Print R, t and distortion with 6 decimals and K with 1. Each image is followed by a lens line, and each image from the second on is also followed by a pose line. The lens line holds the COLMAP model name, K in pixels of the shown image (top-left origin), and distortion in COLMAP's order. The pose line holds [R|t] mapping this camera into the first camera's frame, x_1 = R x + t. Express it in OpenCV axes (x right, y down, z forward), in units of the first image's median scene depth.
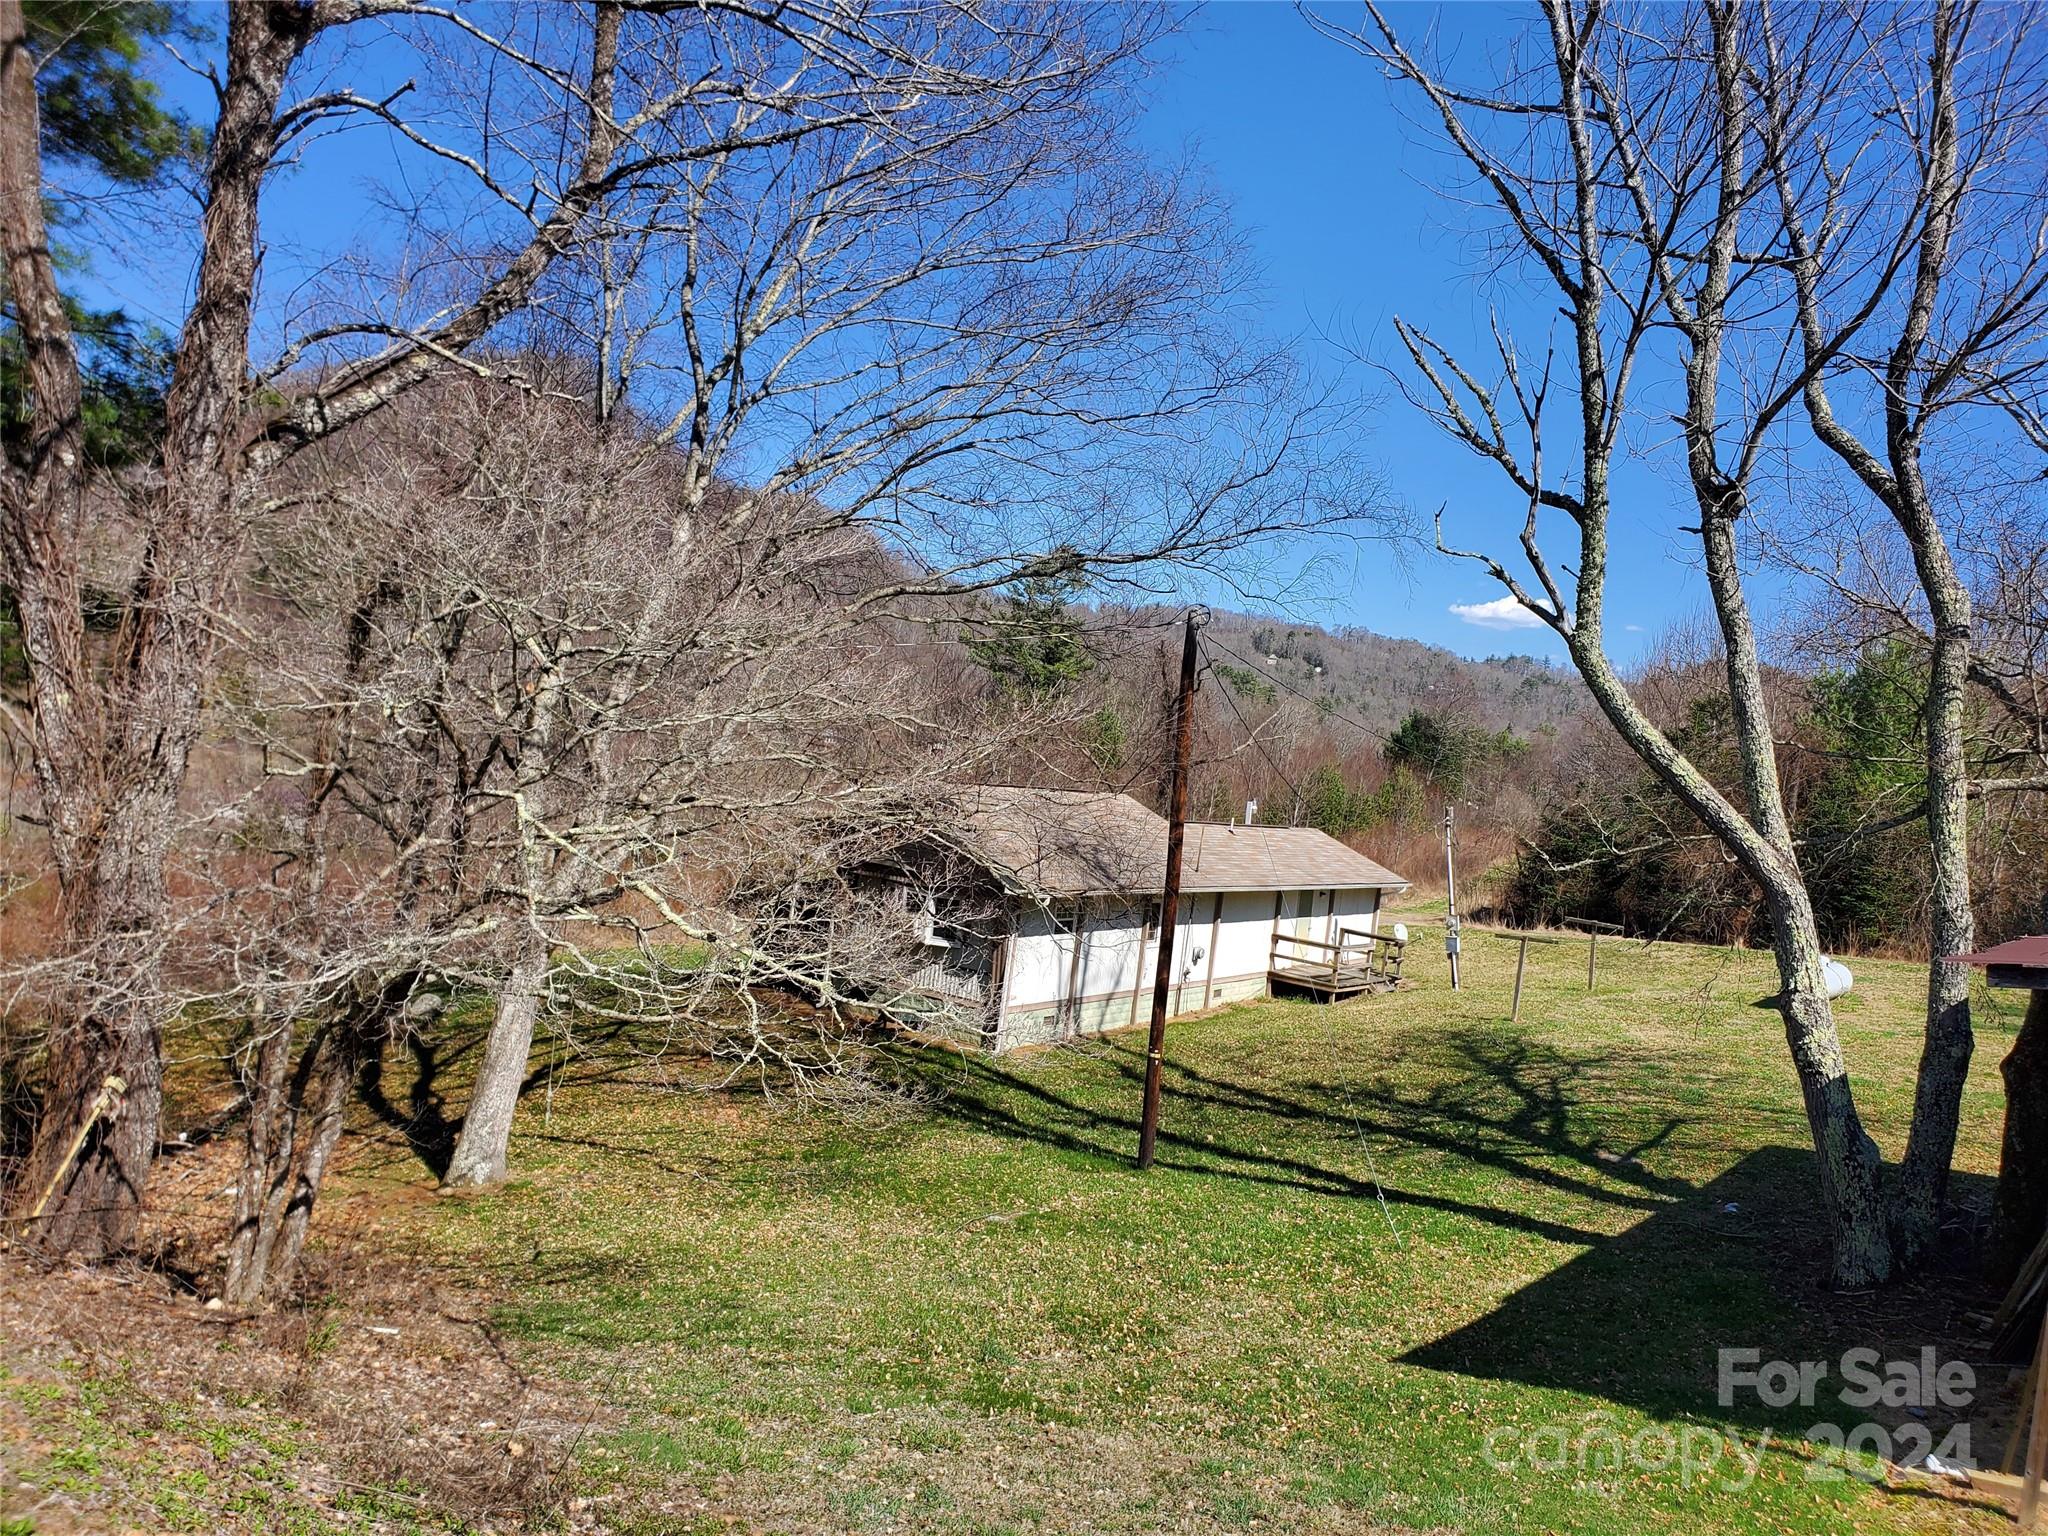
lens RADIAL K [[1575.8, 0, 1029.7], [0, 1575.8, 782.8], [0, 0, 1]] dist [0.039459, -0.040145]
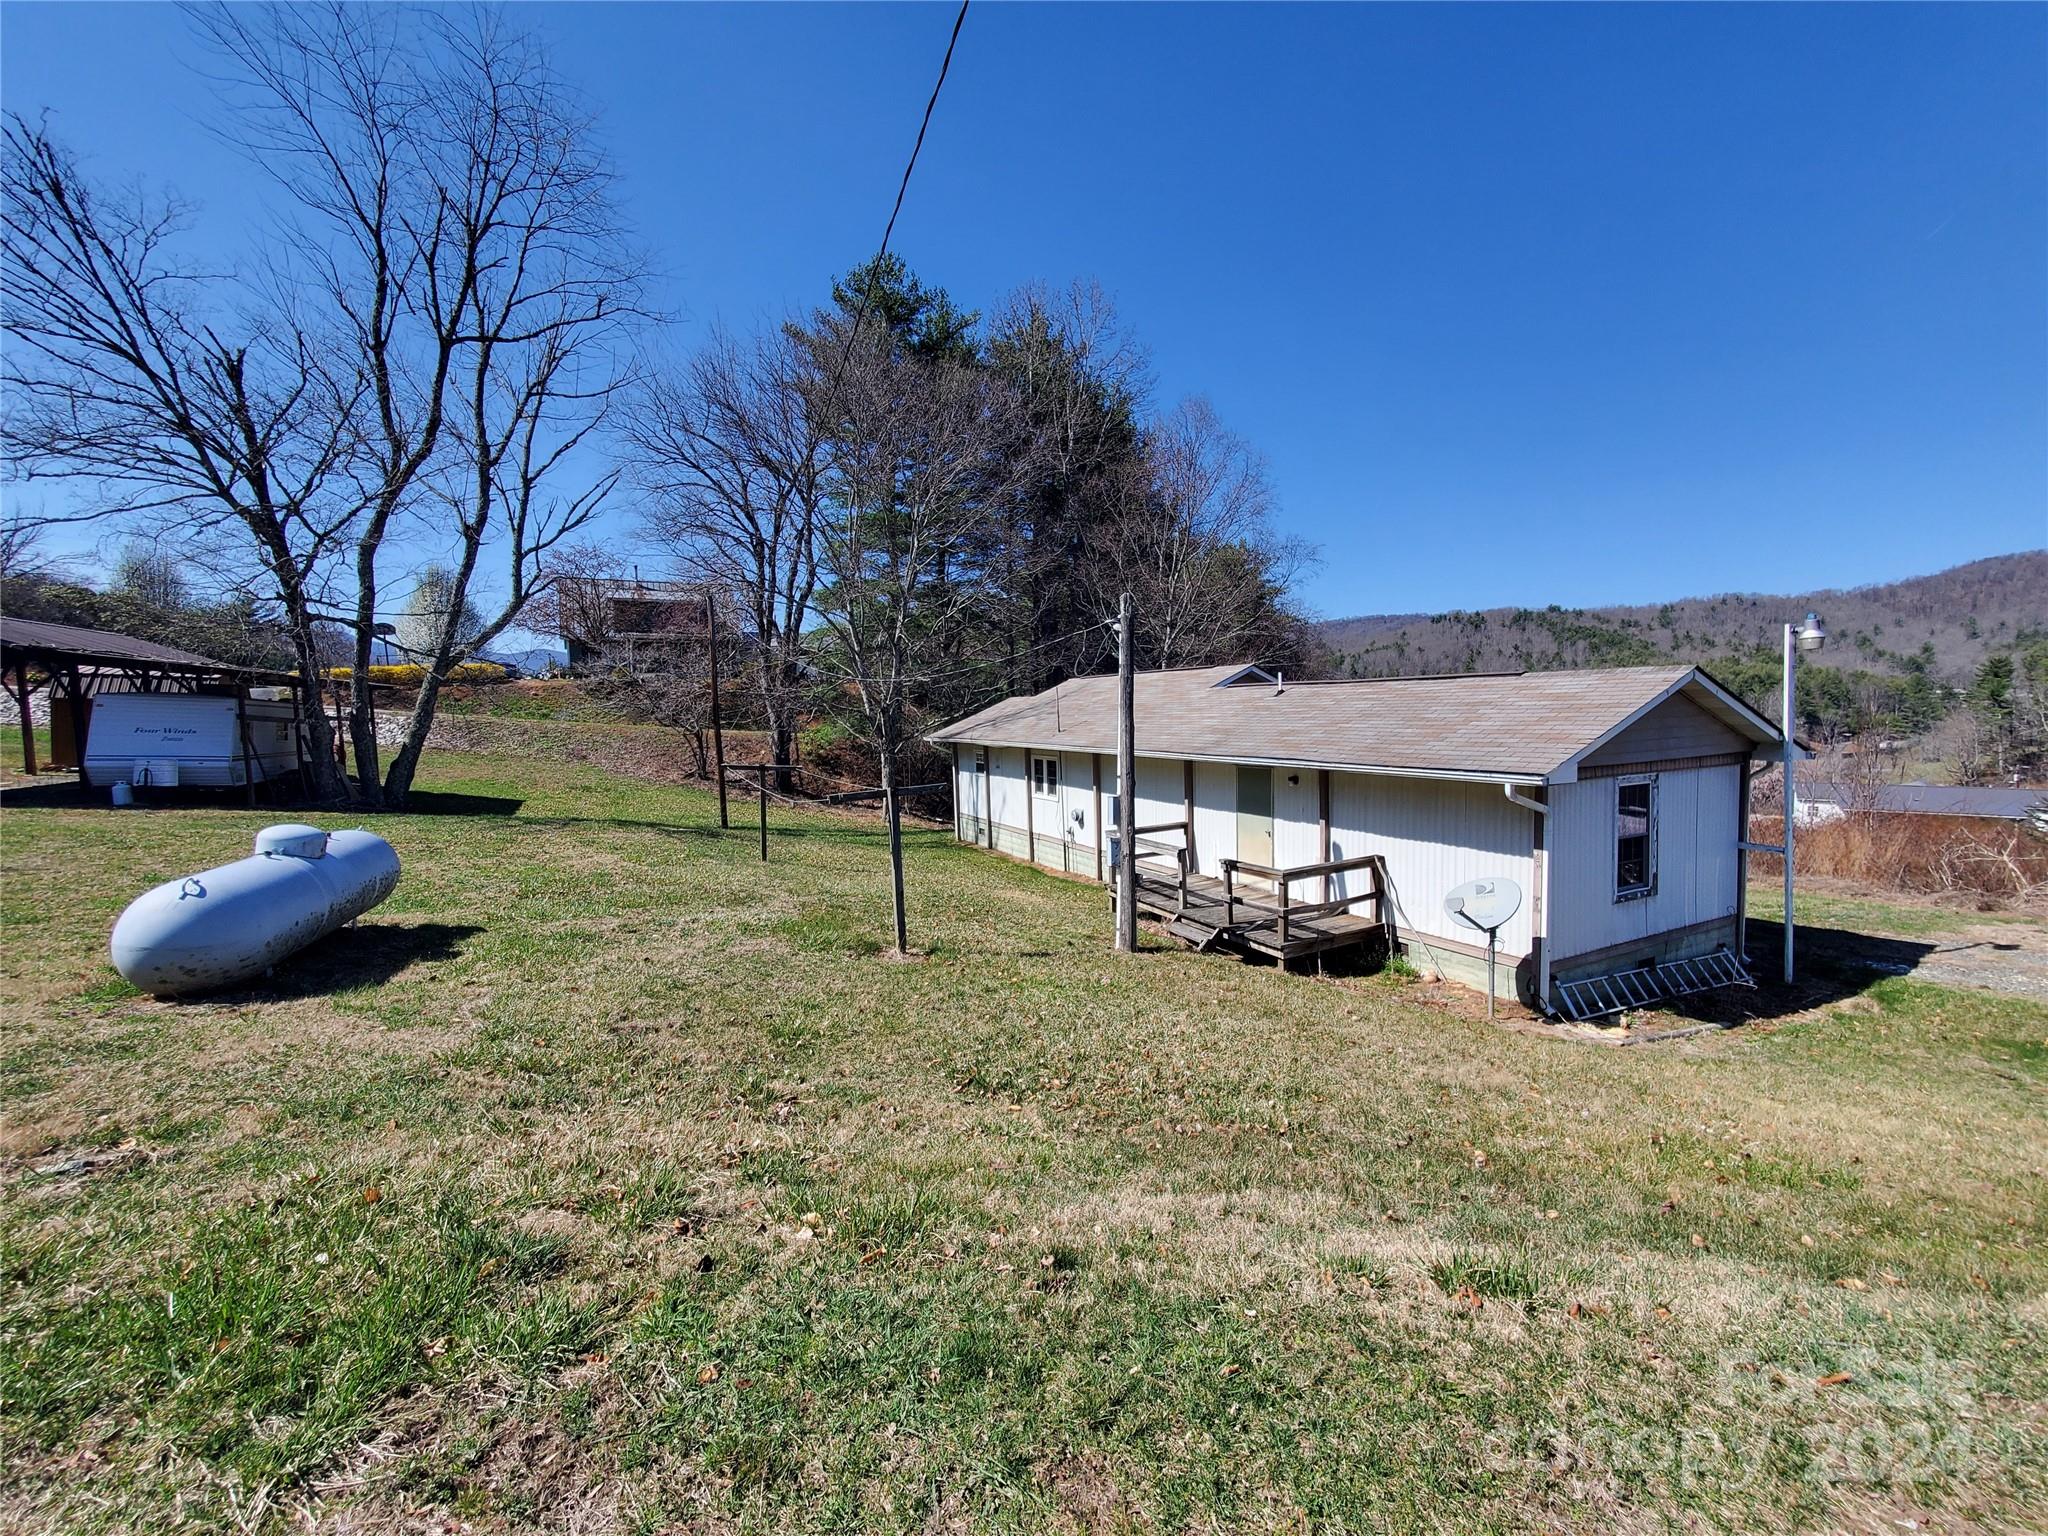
lens RADIAL K [[808.2, 0, 1021.5], [0, 808.2, 762.1], [0, 0, 1]] dist [0.002954, -0.002319]
pose [[-0.484903, -0.047109, -0.873298, 0.852214], [-0.055964, 0.998173, -0.022771, 0.133005], [0.872775, 0.037832, -0.486654, 1.826300]]
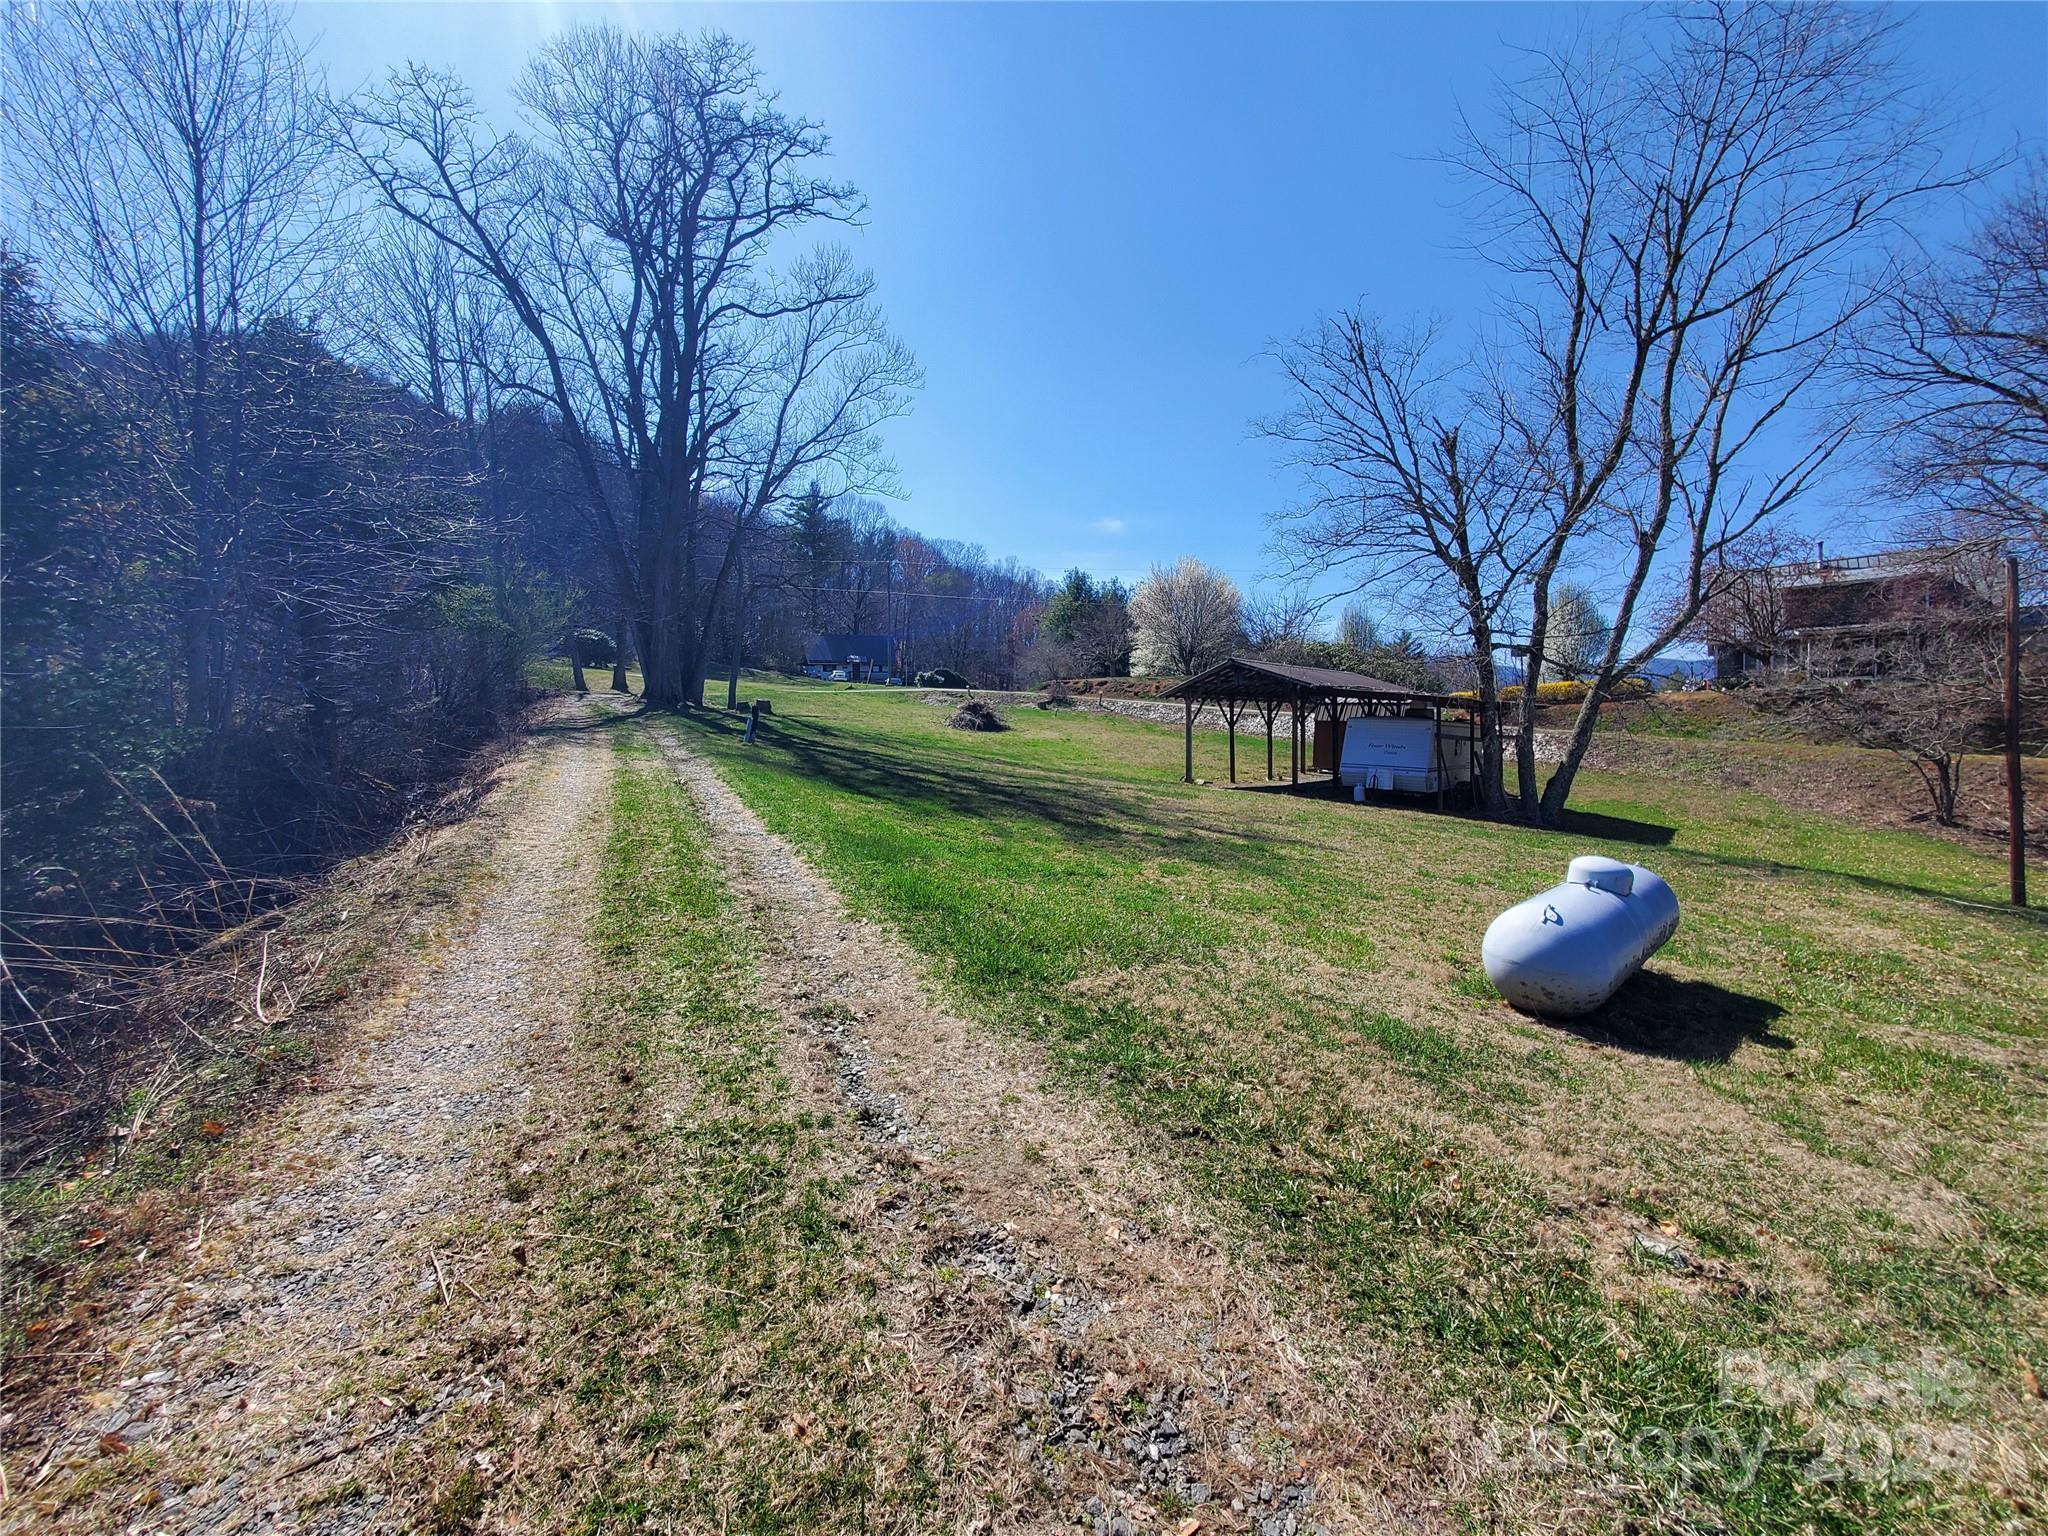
lens RADIAL K [[808.2, 0, 1025.5], [0, 808.2, 761.8], [0, 0, 1]] dist [0.002954, -0.002319]
pose [[-0.987119, -0.102351, 0.122962, 0.895387], [-0.095362, 0.993544, 0.061453, 0.131508], [-0.128458, 0.048935, -0.990507, 1.766048]]
